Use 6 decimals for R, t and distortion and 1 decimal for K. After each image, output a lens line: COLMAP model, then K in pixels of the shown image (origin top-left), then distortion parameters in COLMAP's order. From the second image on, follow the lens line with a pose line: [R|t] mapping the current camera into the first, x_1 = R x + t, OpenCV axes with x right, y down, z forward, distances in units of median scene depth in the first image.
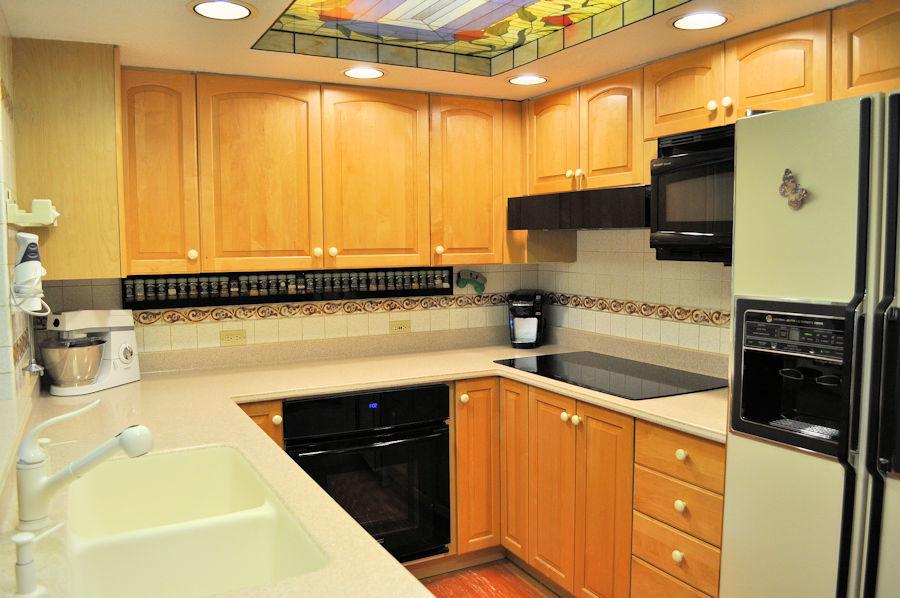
lens RADIAL K [[706.1, 0, 444.5], [0, 706.1, 304.2], [0, 0, 1]] dist [-0.077999, 0.007647]
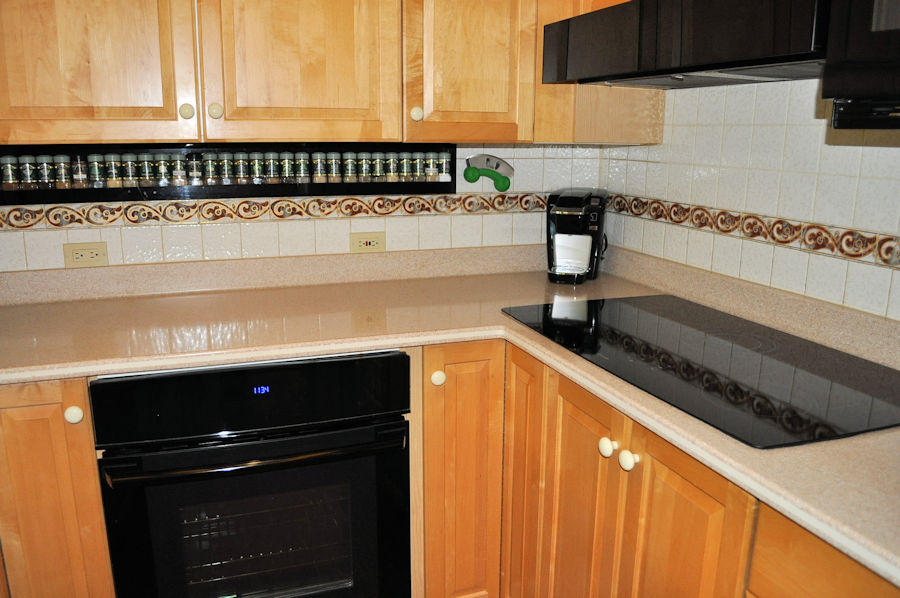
lens RADIAL K [[706.1, 0, 445.4], [0, 706.1, 305.9], [0, 0, 1]] dist [-0.077999, 0.007647]
pose [[0.991914, 0.046559, -0.118063, 0.092637], [-0.028740, 0.988515, 0.148368, -0.007820], [0.123615, -0.143775, 0.981860, 0.427316]]
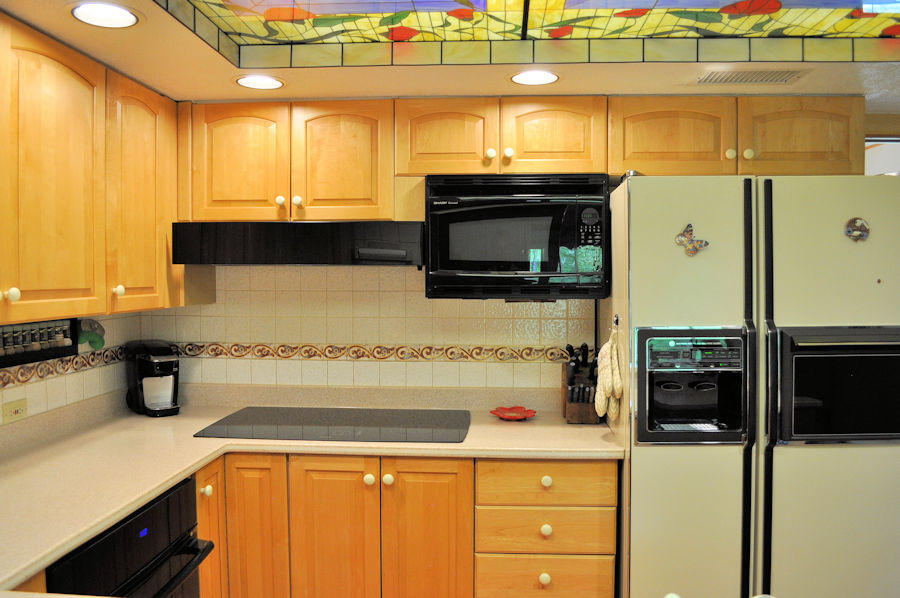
lens RADIAL K [[706.1, 0, 454.9], [0, 706.1, 303.0], [0, 0, 1]] dist [-0.077999, 0.007647]
pose [[0.523785, -0.024116, 0.851509, -0.426177], [0.069495, 0.997477, -0.014499, -0.032386], [-0.849011, 0.066770, 0.524139, 0.365126]]
